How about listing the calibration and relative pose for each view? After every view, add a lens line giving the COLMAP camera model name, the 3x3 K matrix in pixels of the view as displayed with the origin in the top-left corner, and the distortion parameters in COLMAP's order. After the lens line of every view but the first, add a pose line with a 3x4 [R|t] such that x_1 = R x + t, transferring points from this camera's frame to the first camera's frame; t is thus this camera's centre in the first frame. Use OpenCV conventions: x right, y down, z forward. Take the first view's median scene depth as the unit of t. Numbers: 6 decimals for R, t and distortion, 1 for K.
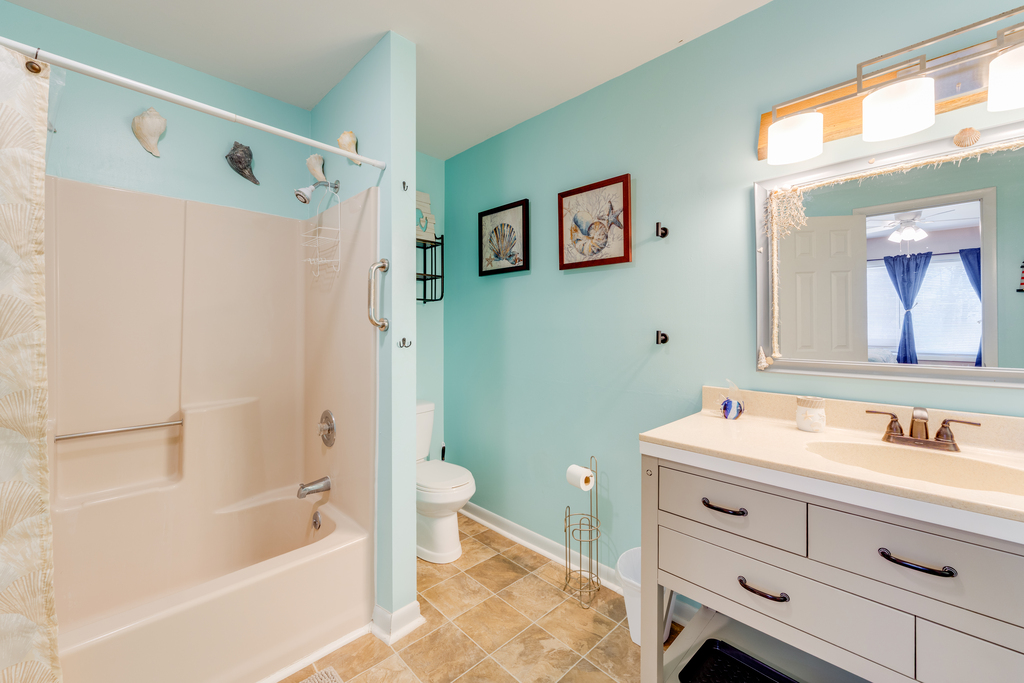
lens RADIAL K [[406.3, 0, 515.3], [0, 406.3, 321.4], [0, 0, 1]] dist [-0.001348, -0.000067]
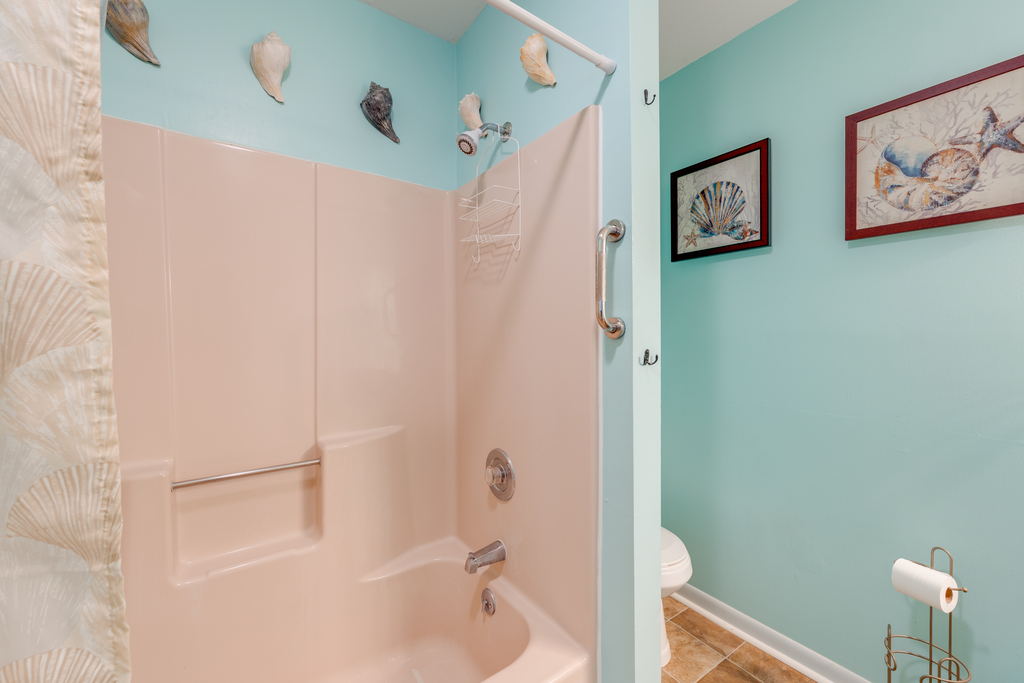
lens RADIAL K [[389.2, 0, 505.6], [0, 389.2, 340.6], [0, 0, 1]] dist [-0.000356, -0.000307]
pose [[0.983900, -0.001283, -0.178713, -0.332119], [0.007243, 0.999439, 0.032701, 0.005632], [0.178571, -0.033469, 0.983358, 0.339587]]
